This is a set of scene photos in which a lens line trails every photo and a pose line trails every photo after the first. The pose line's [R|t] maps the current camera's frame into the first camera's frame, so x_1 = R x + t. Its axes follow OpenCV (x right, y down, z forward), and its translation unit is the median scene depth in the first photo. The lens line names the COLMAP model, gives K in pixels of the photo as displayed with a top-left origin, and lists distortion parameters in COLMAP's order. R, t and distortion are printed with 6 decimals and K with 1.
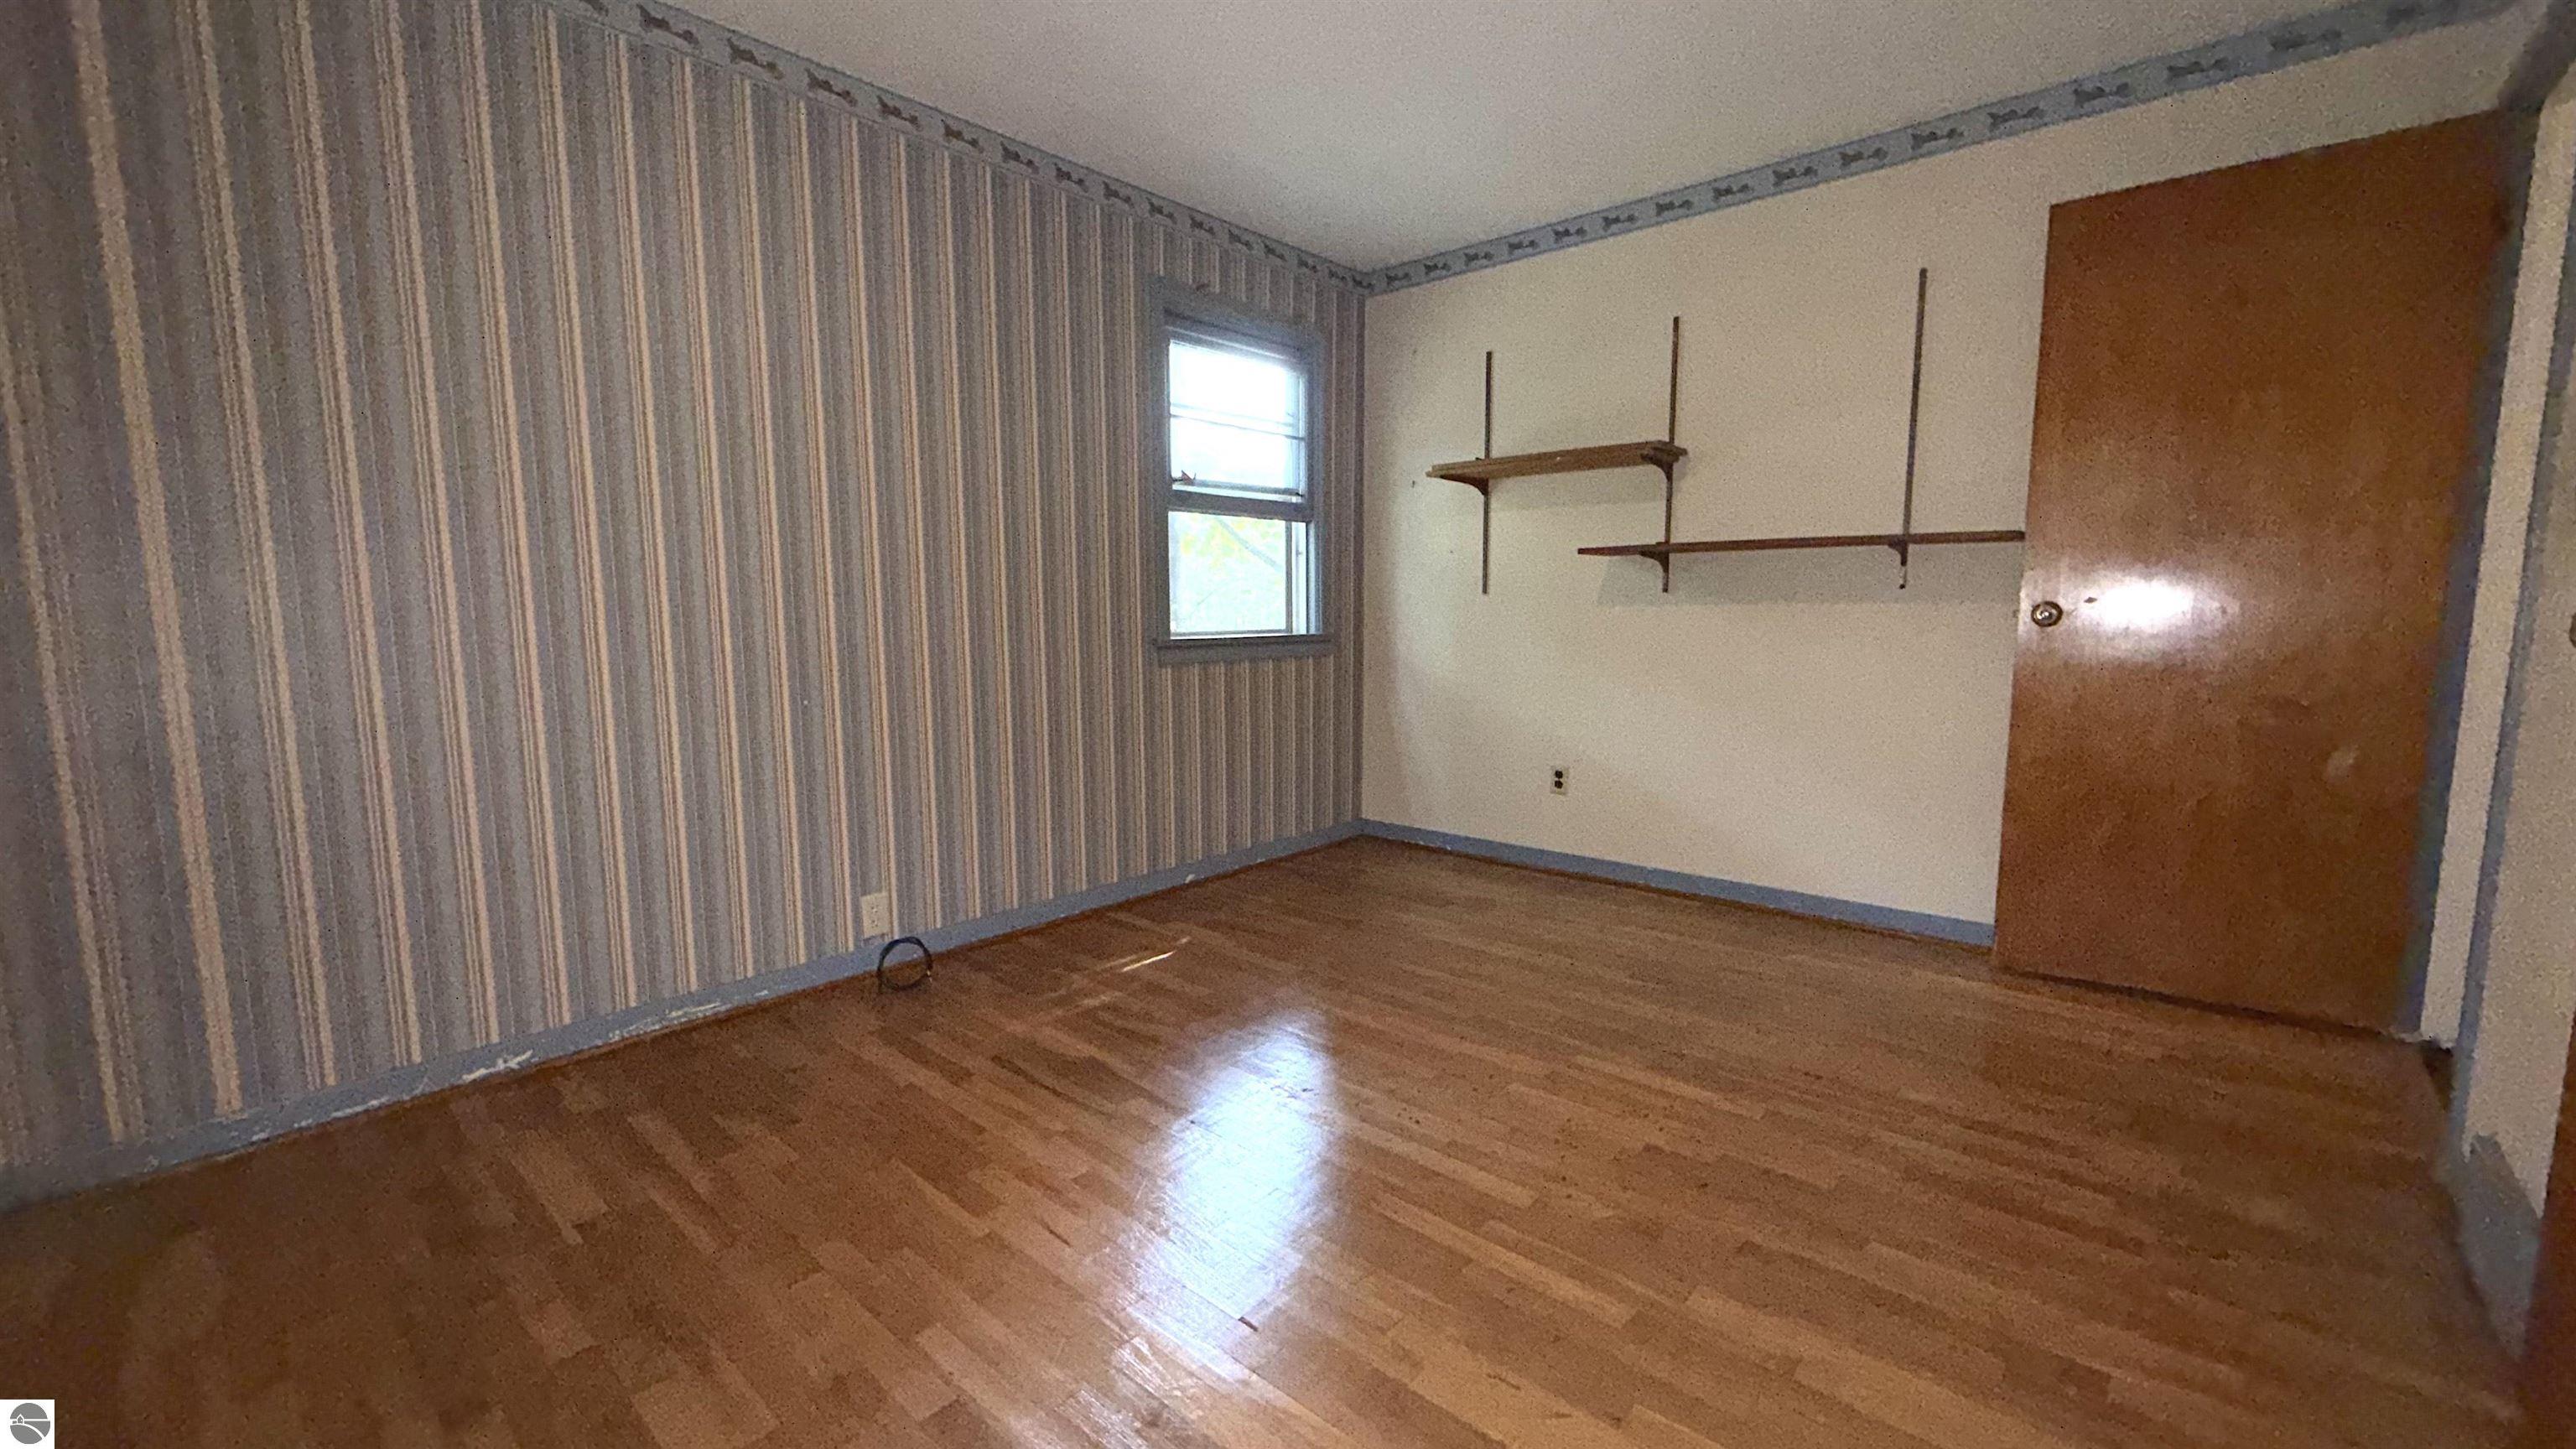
lens RADIAL K [[1025.6, 0, 1284.5], [0, 1025.6, 725.3], [0, 0, 1]] dist [0.000224, -0.000323]
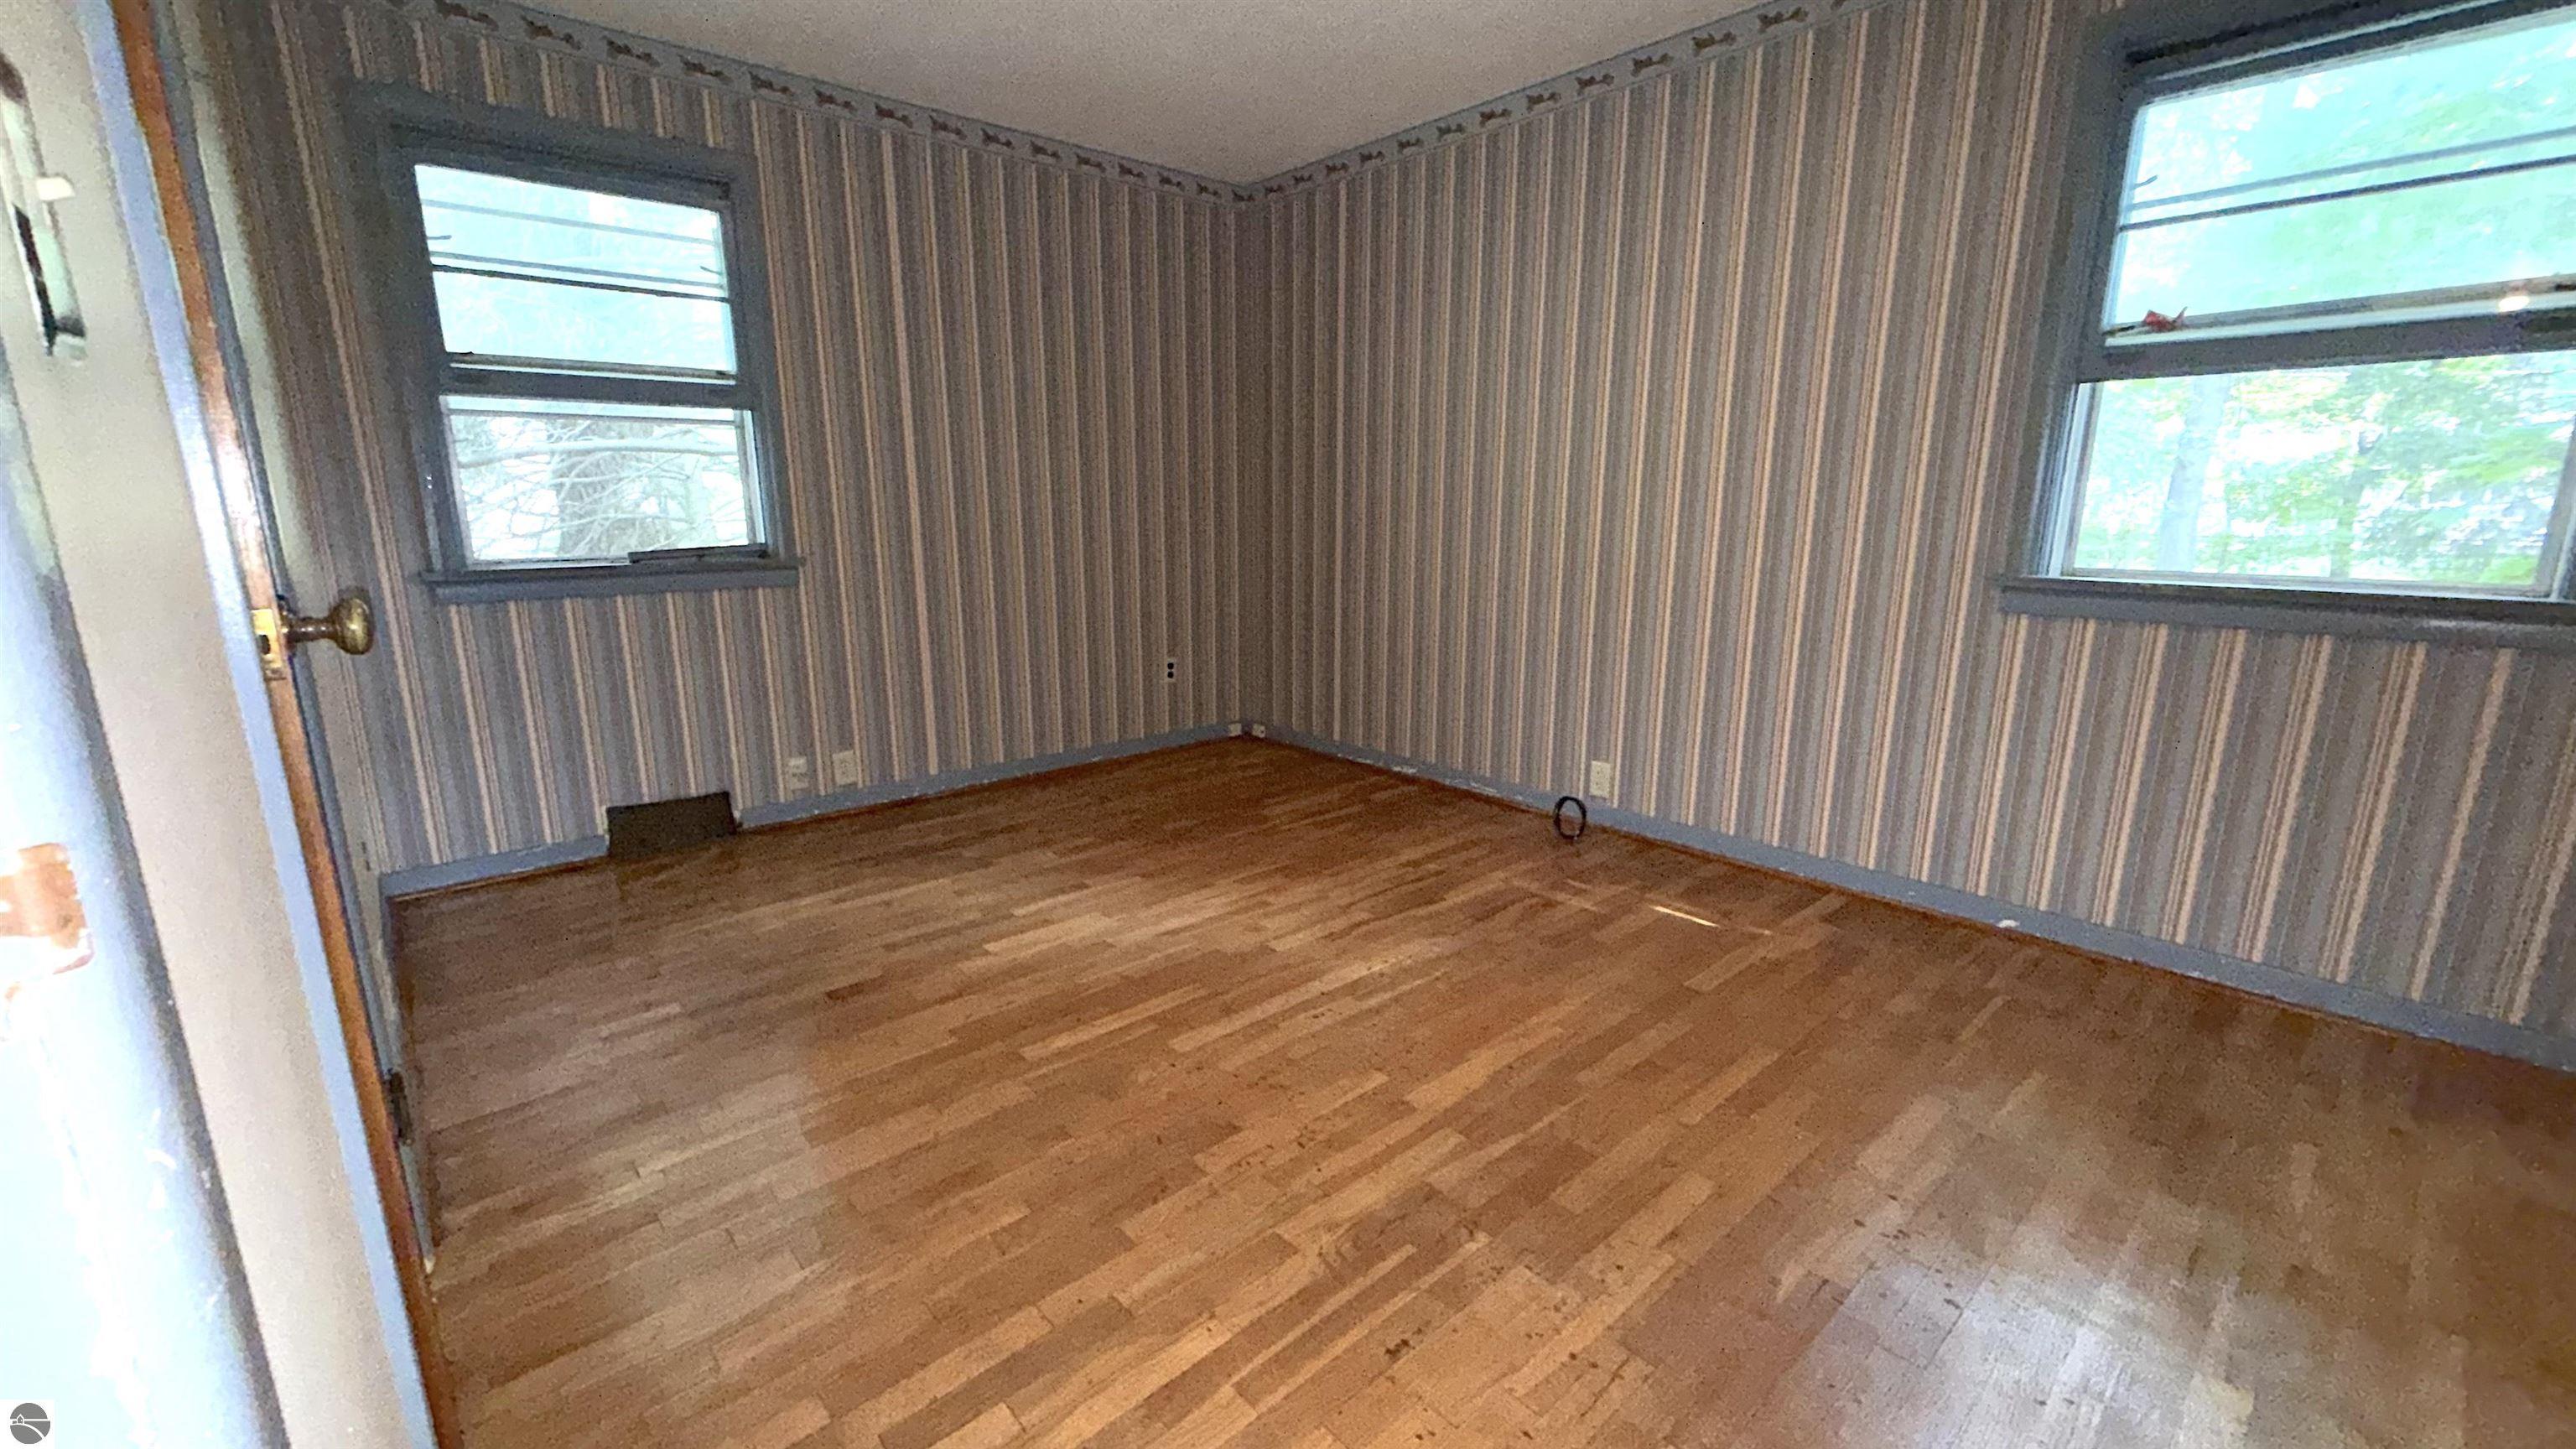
lens RADIAL K [[1025.6, 0, 1284.5], [0, 1025.6, 725.3], [0, 0, 1]] dist [0.000224, -0.000323]
pose [[-0.116324, 0.219505, -0.968652, 0.749573], [-0.113797, 0.965904, 0.232548, -0.107992], [0.986671, 0.137281, -0.087379, 0.684616]]
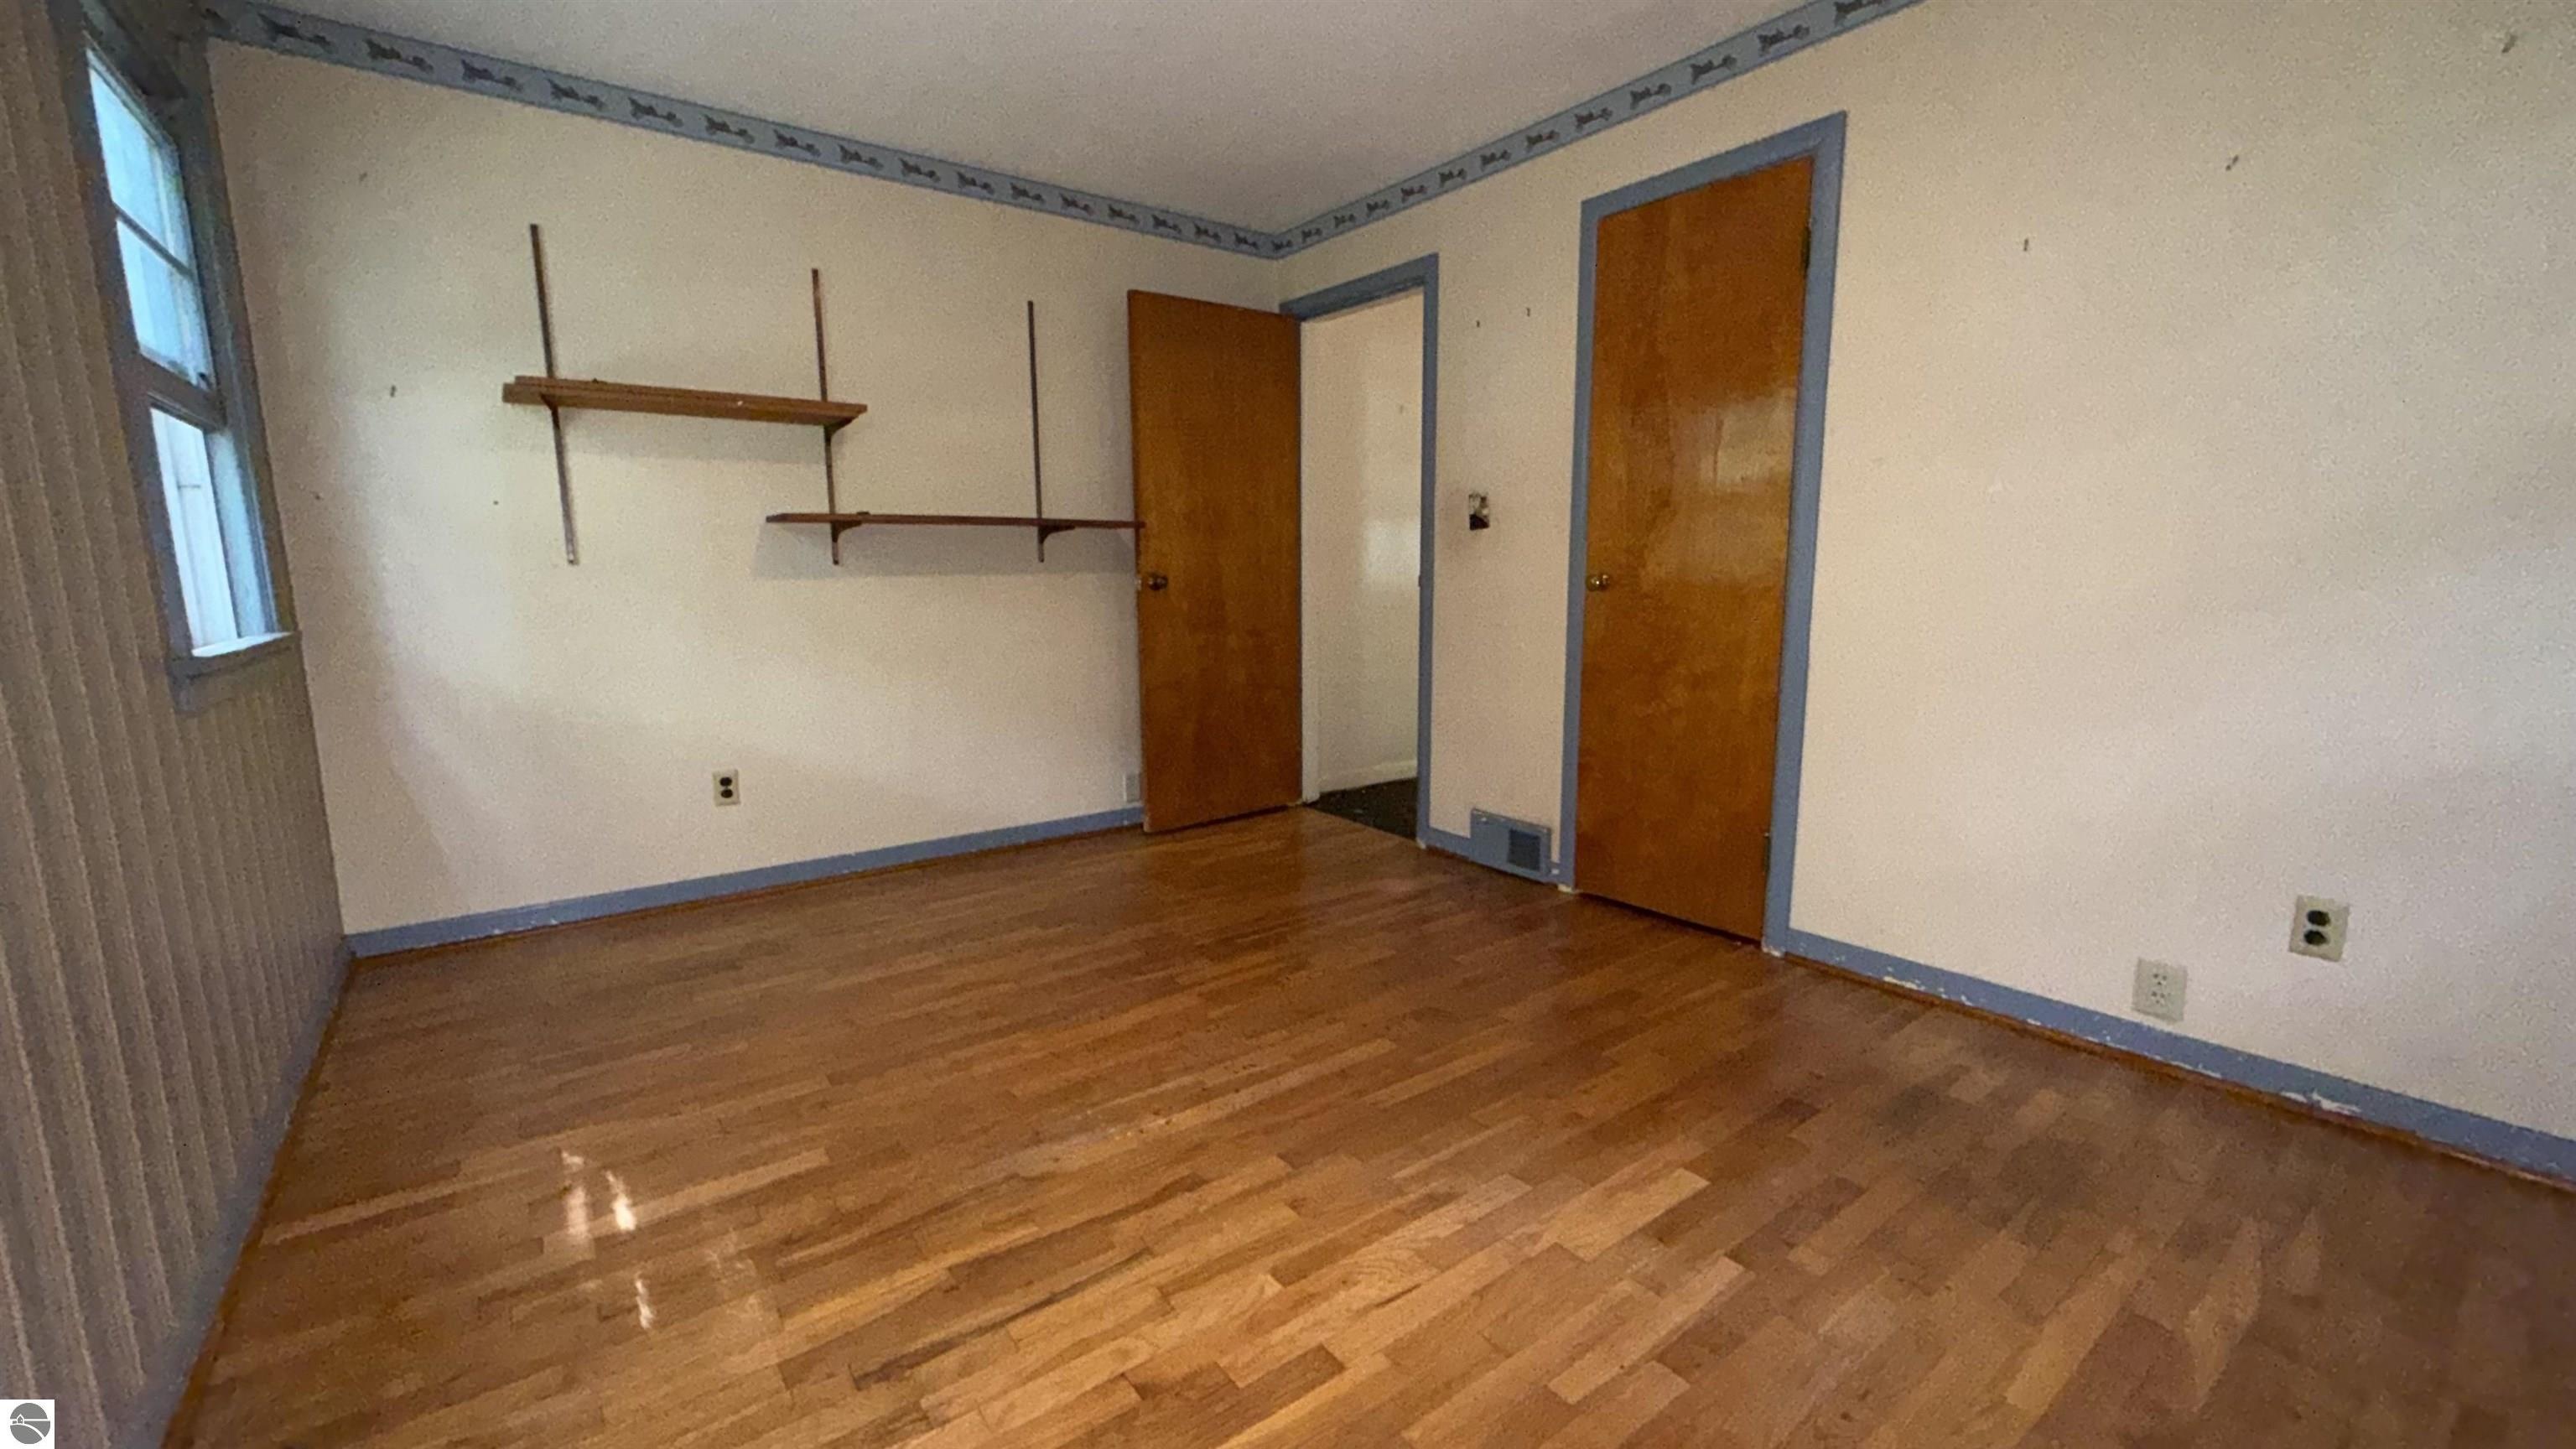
lens RADIAL K [[1025.6, 0, 1284.5], [0, 1025.6, 725.3], [0, 0, 1]] dist [0.000224, -0.000323]
pose [[0.200035, -0.145726, 0.968891, -0.564930], [0.119953, 0.985081, 0.123396, -0.058368], [-0.972418, 0.091538, 0.214531, 0.475308]]
